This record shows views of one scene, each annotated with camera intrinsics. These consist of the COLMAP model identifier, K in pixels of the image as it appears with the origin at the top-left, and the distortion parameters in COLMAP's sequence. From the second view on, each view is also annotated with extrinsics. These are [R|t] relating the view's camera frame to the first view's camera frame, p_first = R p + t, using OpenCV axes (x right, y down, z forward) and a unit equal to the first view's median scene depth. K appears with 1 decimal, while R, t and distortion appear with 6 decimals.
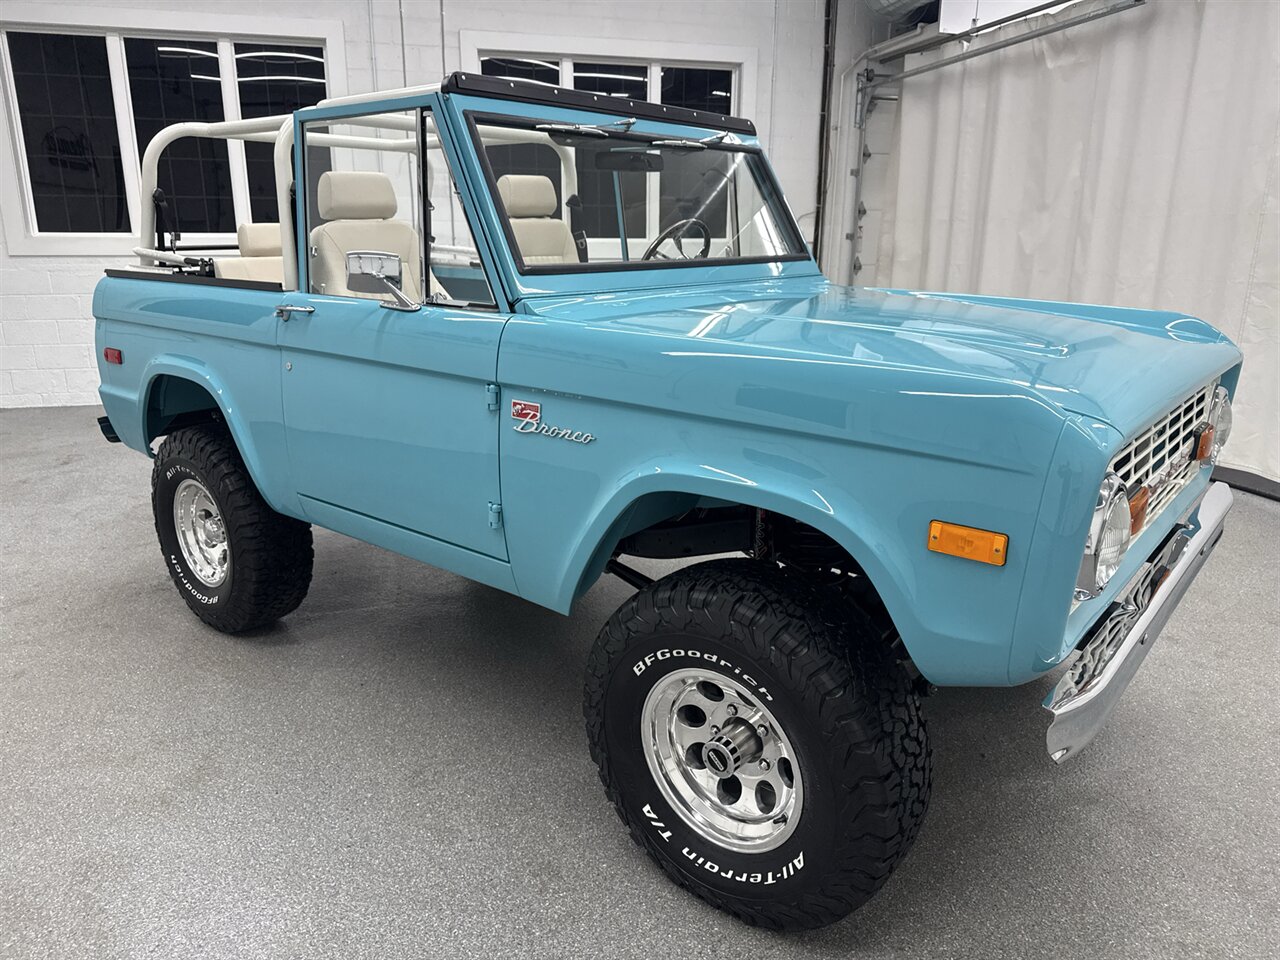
lens RADIAL K [[908.2, 0, 641.9], [0, 908.2, 479.5], [0, 0, 1]] dist [0.021251, -0.034881]
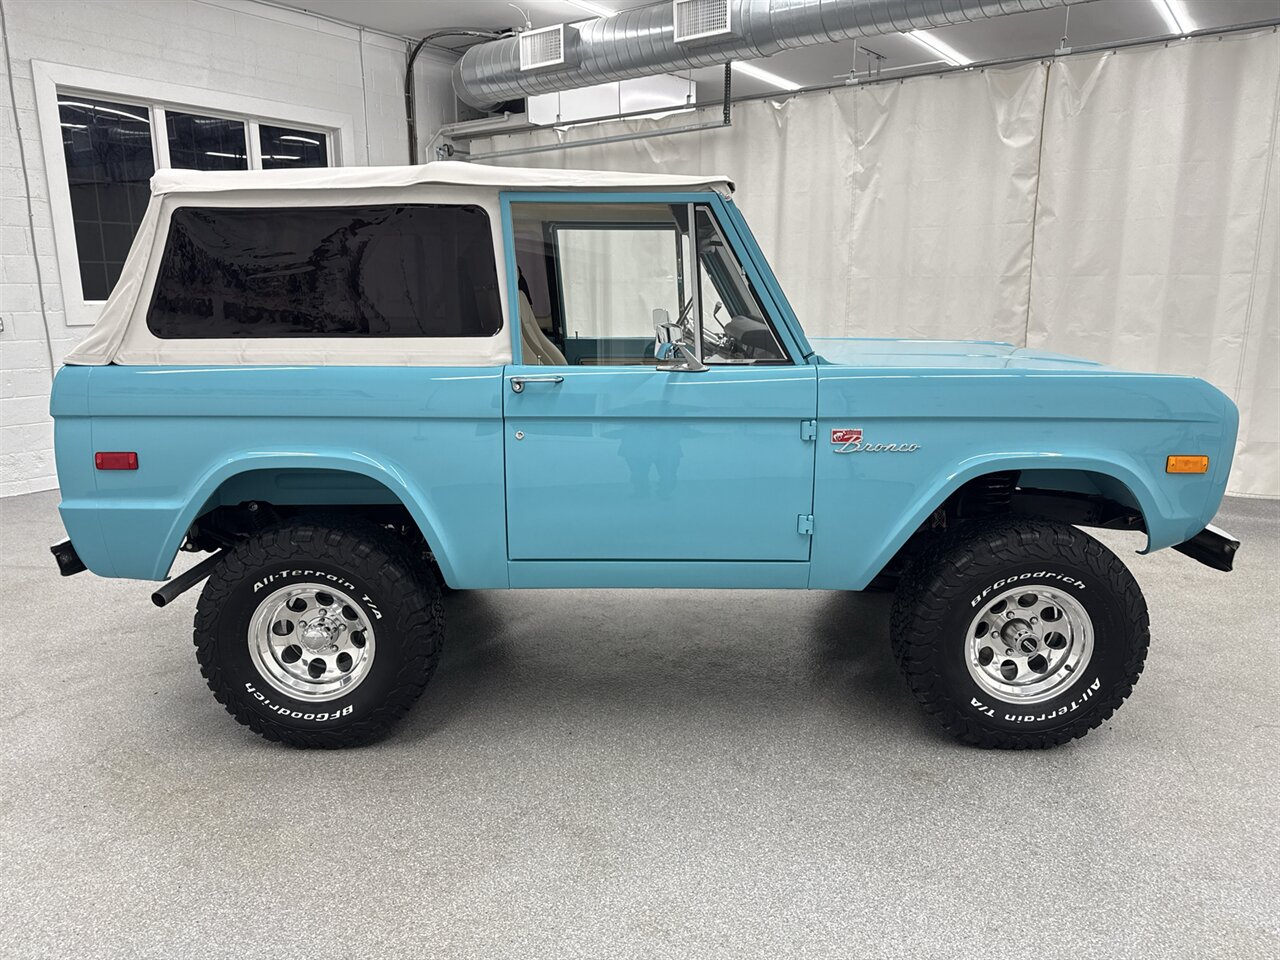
lens RADIAL K [[908.2, 0, 651.6], [0, 908.2, 476.9], [0, 0, 1]] dist [0.021251, -0.034881]
pose [[0.775384, -0.134759, 0.616944, -0.968385], [0.171842, 0.985124, -0.000793, -0.053908], [-0.607660, 0.106632, 0.787006, 0.119486]]
